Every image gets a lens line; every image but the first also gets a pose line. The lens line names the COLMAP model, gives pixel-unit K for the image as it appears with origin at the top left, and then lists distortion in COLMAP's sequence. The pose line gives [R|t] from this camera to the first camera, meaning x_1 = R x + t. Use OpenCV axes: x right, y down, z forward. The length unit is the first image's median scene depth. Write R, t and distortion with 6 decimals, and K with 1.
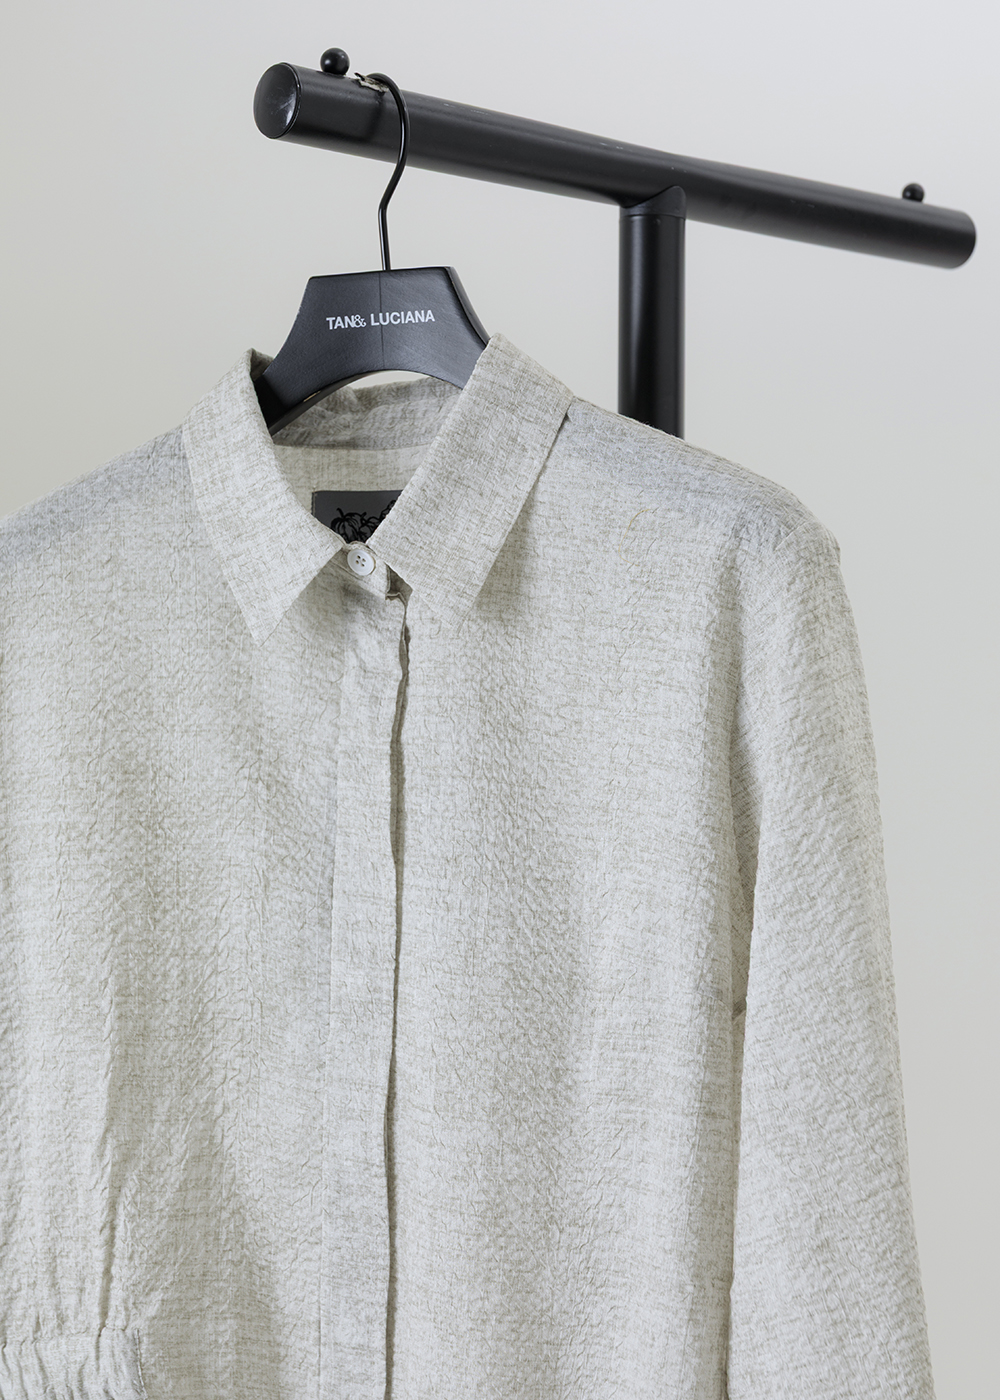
lens RADIAL K [[2717.5, 0, 500.0], [0, 2717.5, 700.0], [0, 0, 1]] dist [-0.020129, 0.189579]
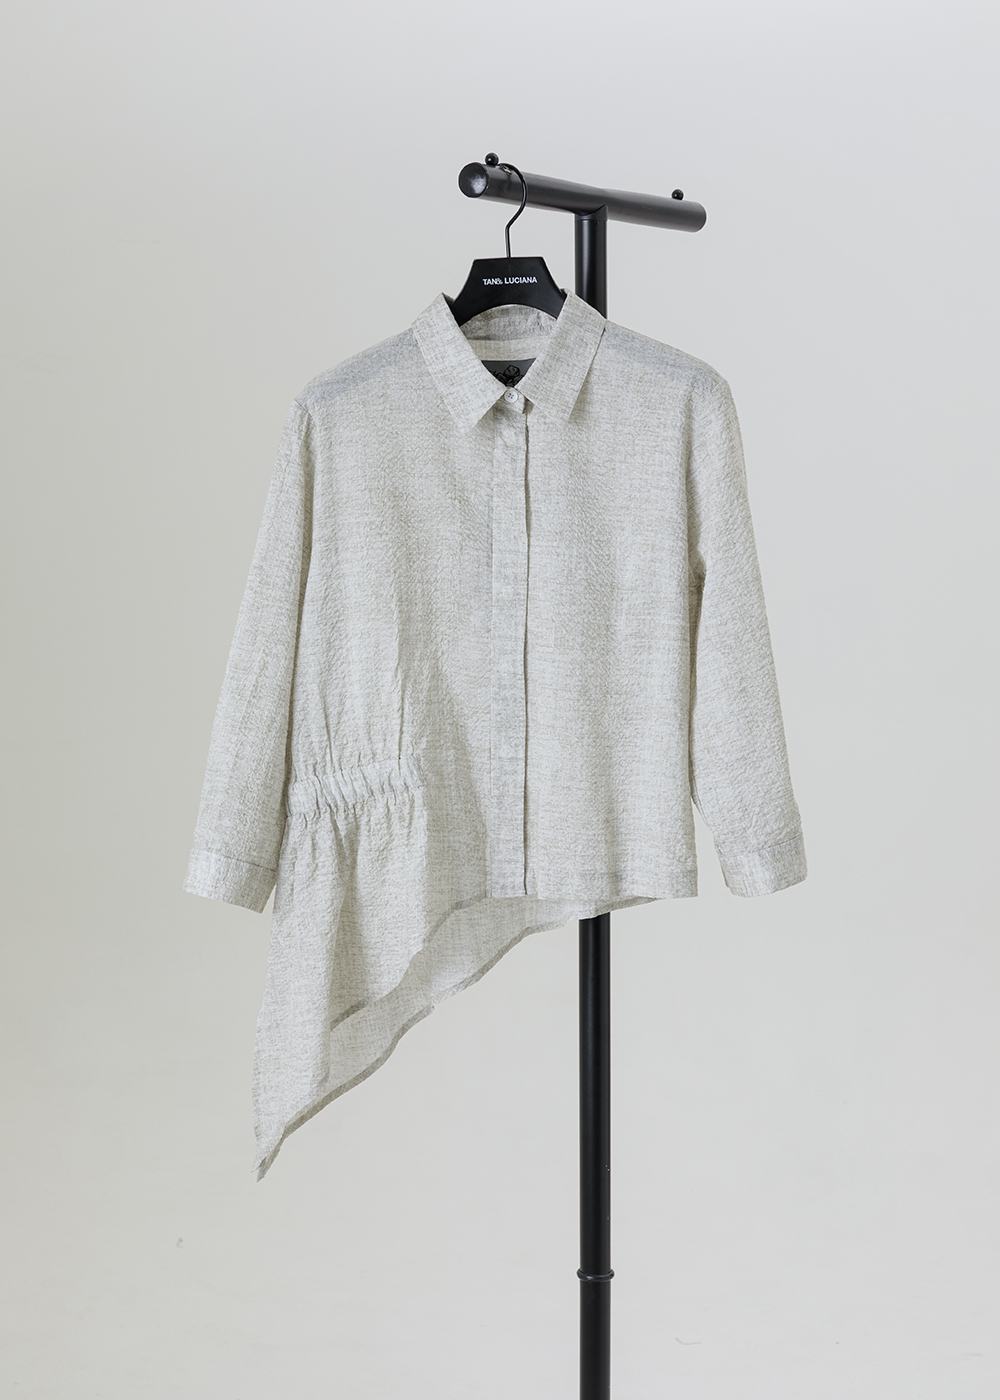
lens RADIAL K [[2593.0, 0, 500.0], [0, 2593.0, 700.0], [0, 0, 1]] dist [-0.035613, 0.155151]
pose [[0.948338, -0.047811, 0.313638, -0.714417], [0.013490, 0.993762, 0.110699, -0.038986], [-0.316974, -0.100749, 0.943068, -0.960146]]
